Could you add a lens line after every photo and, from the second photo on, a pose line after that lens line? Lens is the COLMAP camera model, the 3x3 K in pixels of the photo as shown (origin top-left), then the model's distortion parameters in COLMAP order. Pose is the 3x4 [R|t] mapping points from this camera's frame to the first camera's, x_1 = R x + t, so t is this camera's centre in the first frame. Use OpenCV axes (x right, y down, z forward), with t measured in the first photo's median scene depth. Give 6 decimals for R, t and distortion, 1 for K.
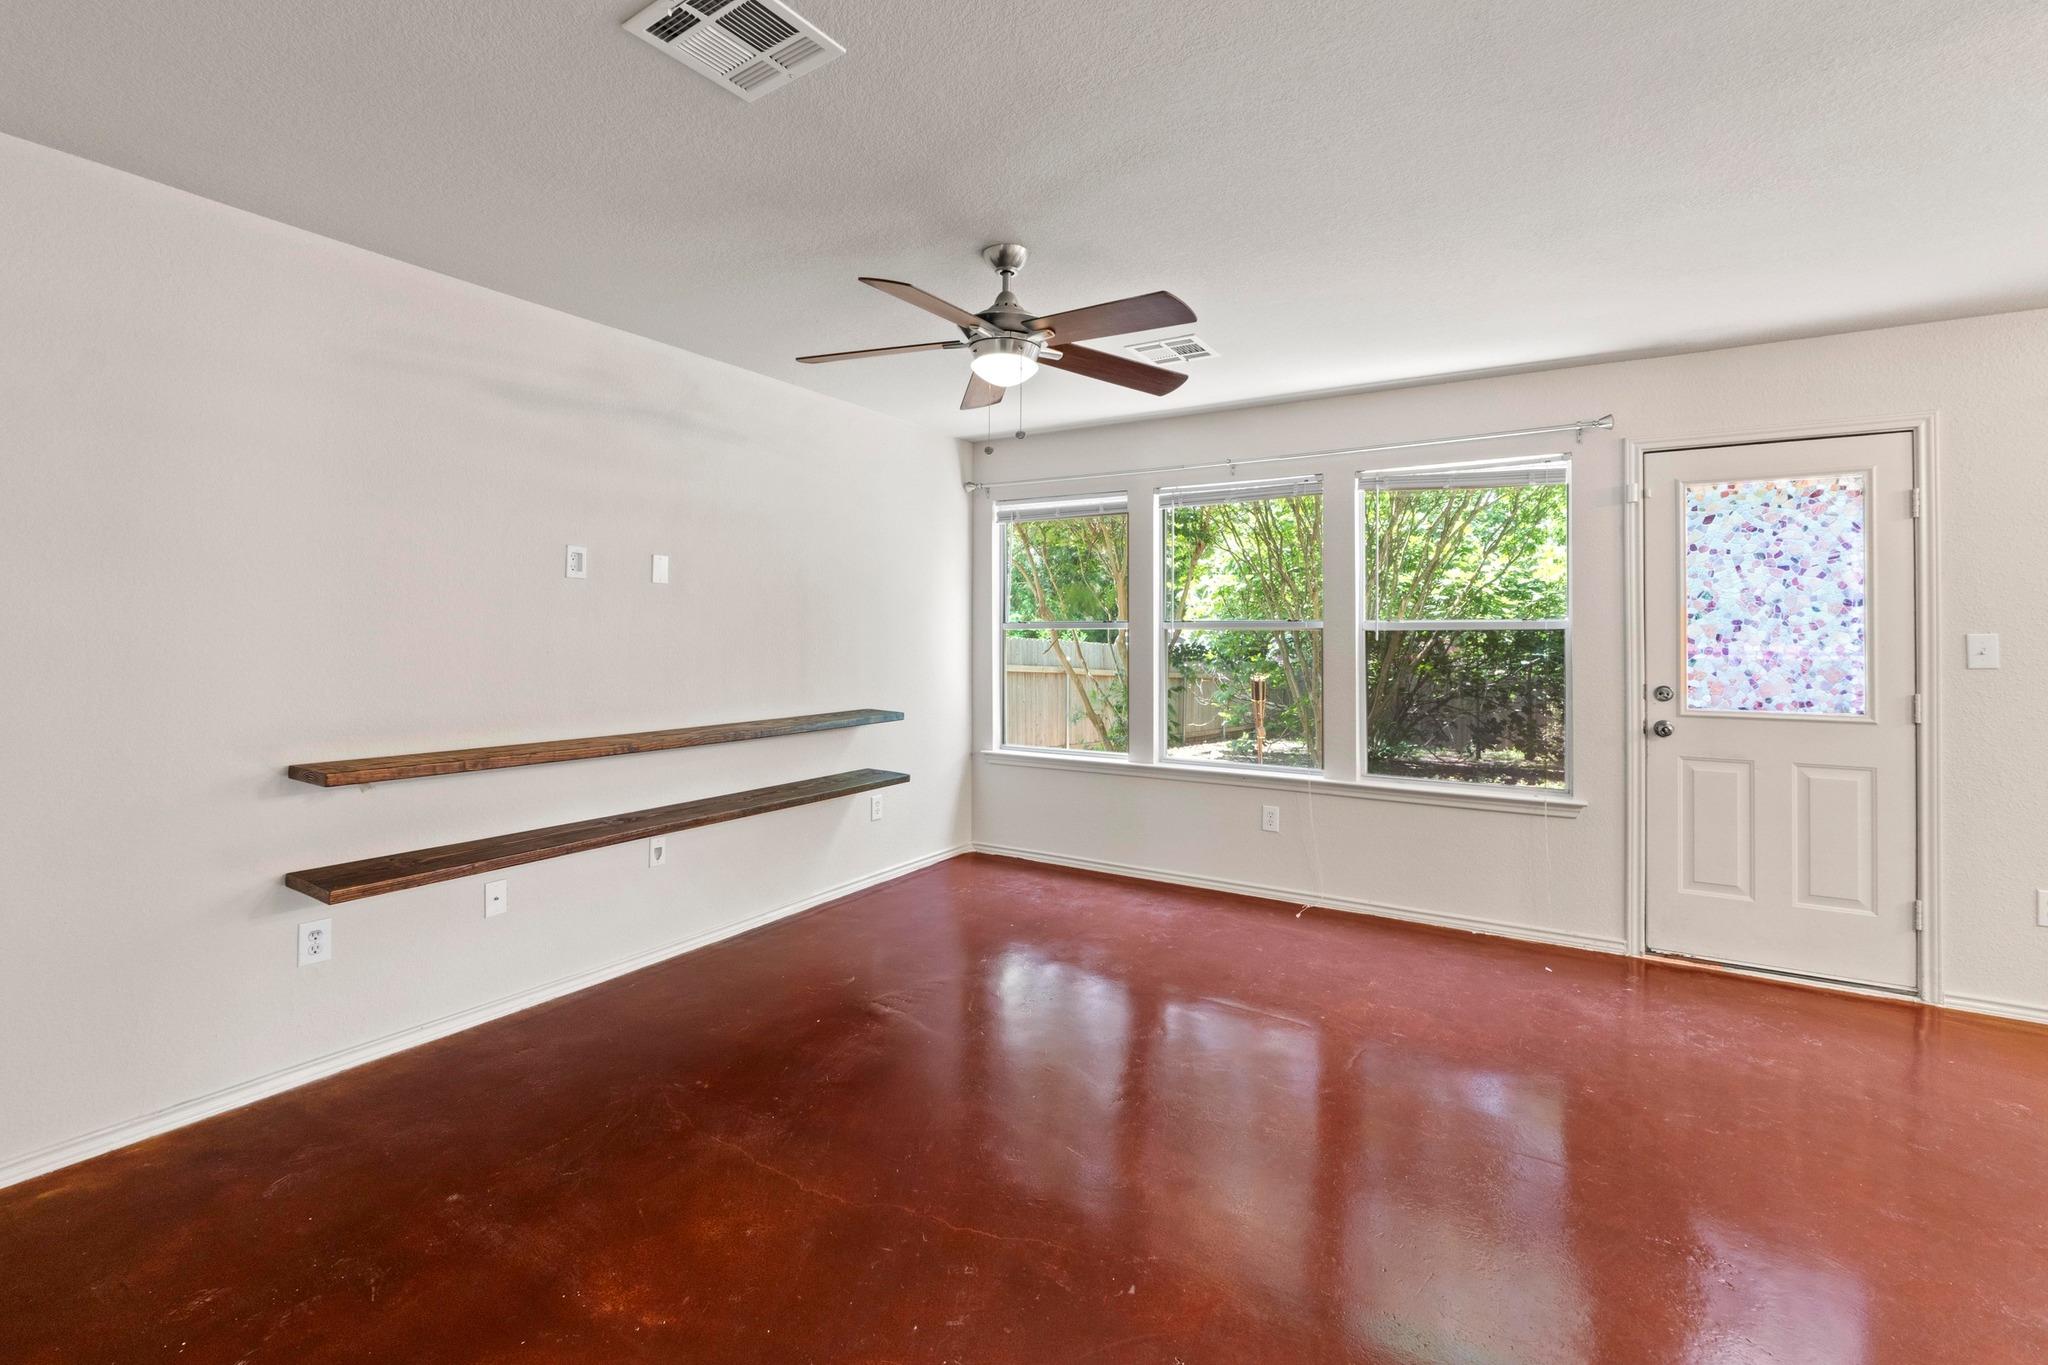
lens RADIAL K [[884.4, 0, 1039.9], [0, 884.4, 633.7], [0, 0, 1]] dist [-0.002868, -0.000083]
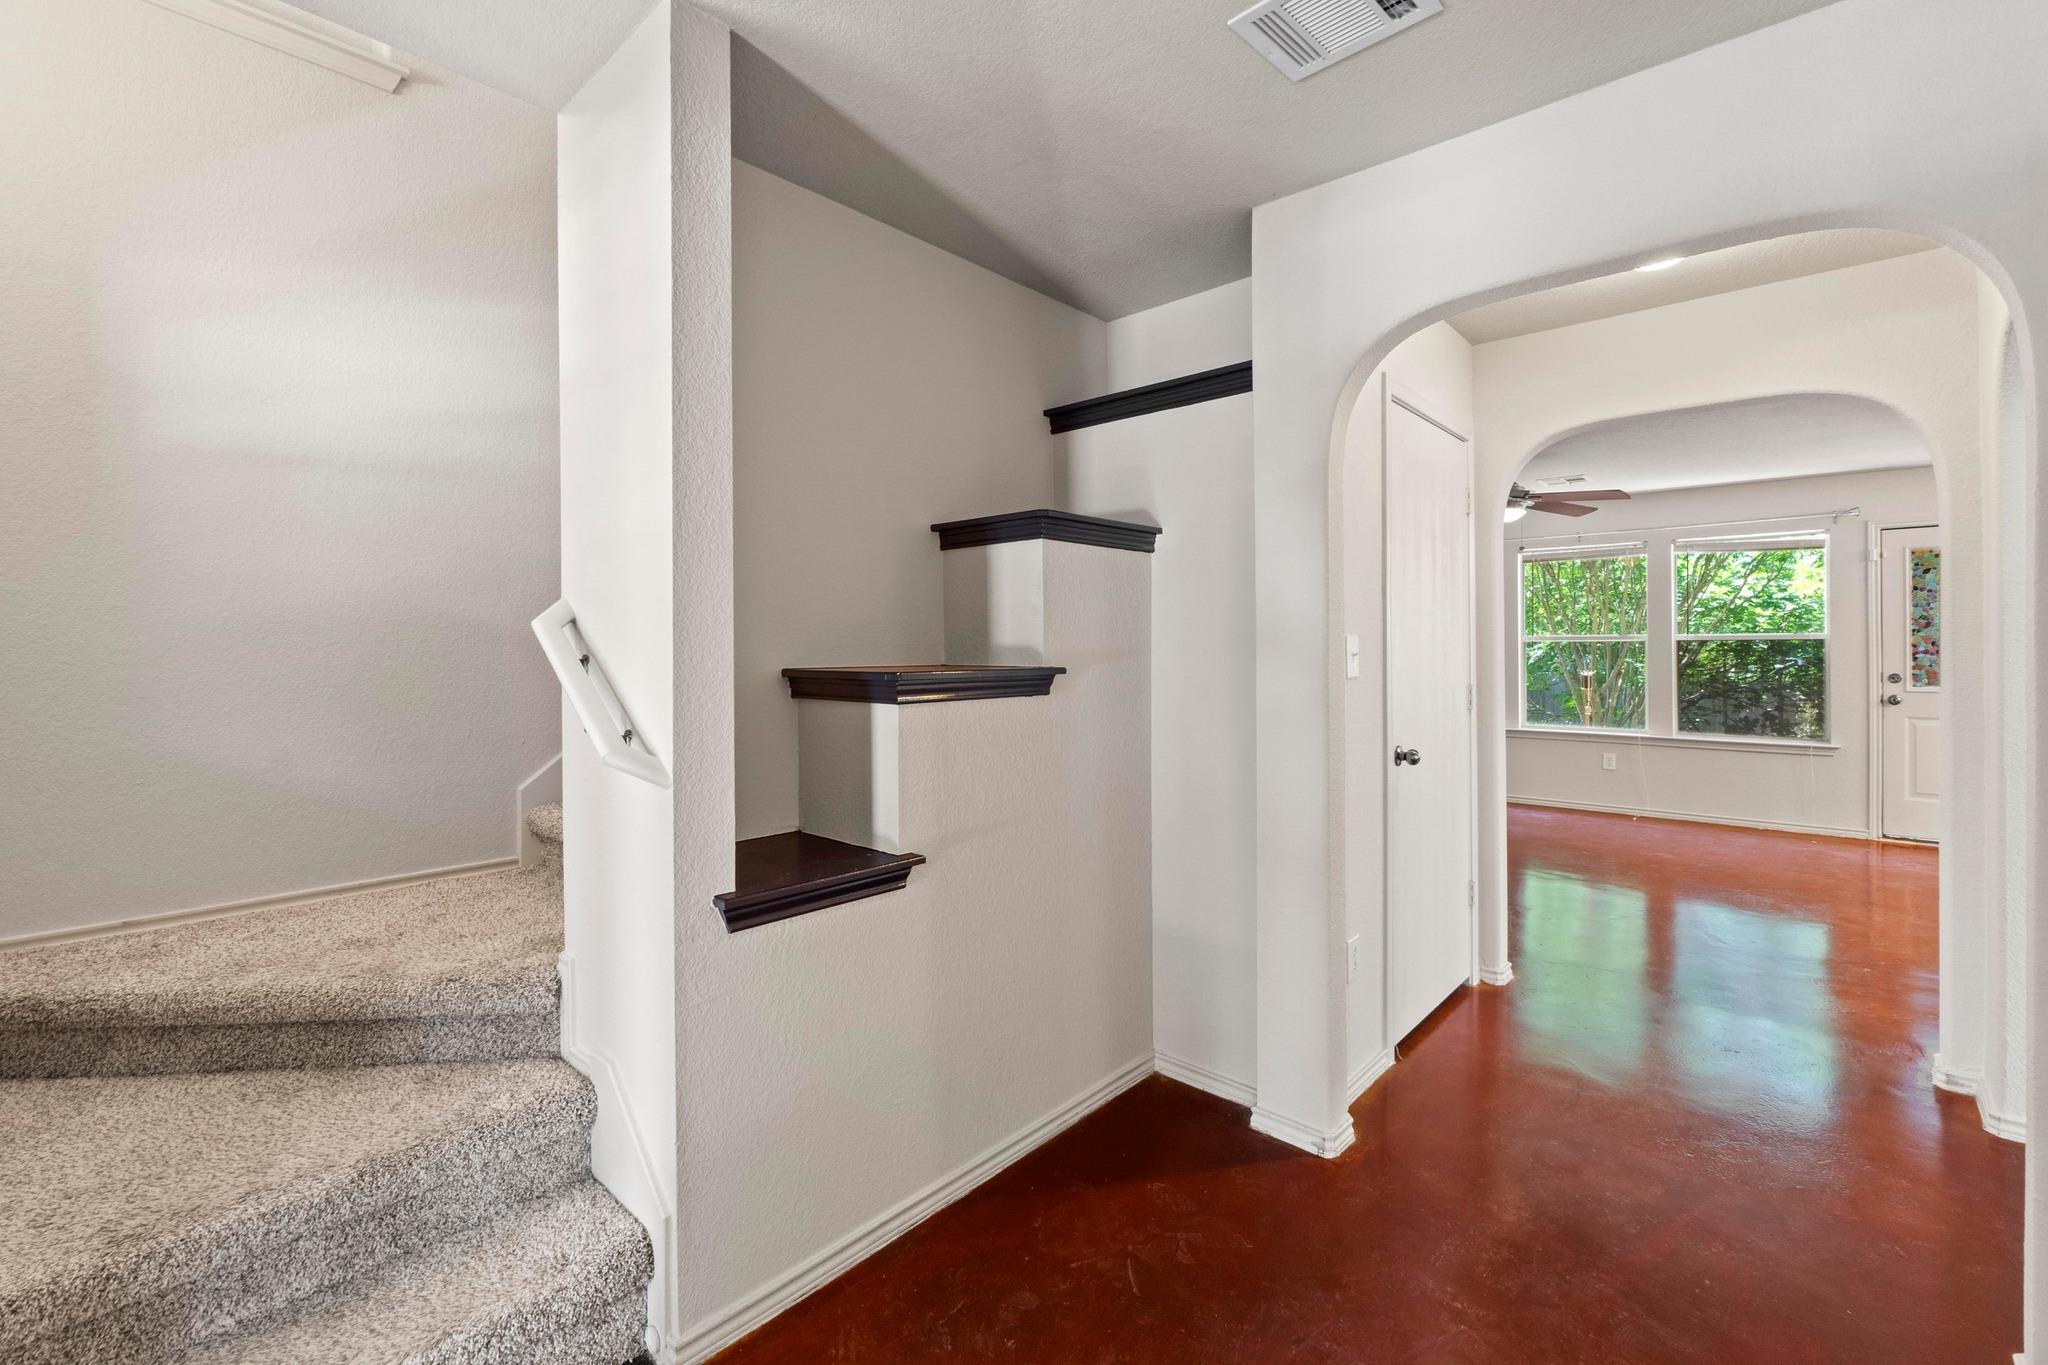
lens RADIAL K [[884.4, 0, 1027.7], [0, 884.4, 653.5], [0, 0, 1]] dist [-0.002868, -0.000083]
pose [[0.981597, -0.006665, -0.190849, -0.267806], [0.008743, 0.999911, 0.010051, -0.003982], [0.190765, -0.011534, 0.981568, -0.436261]]
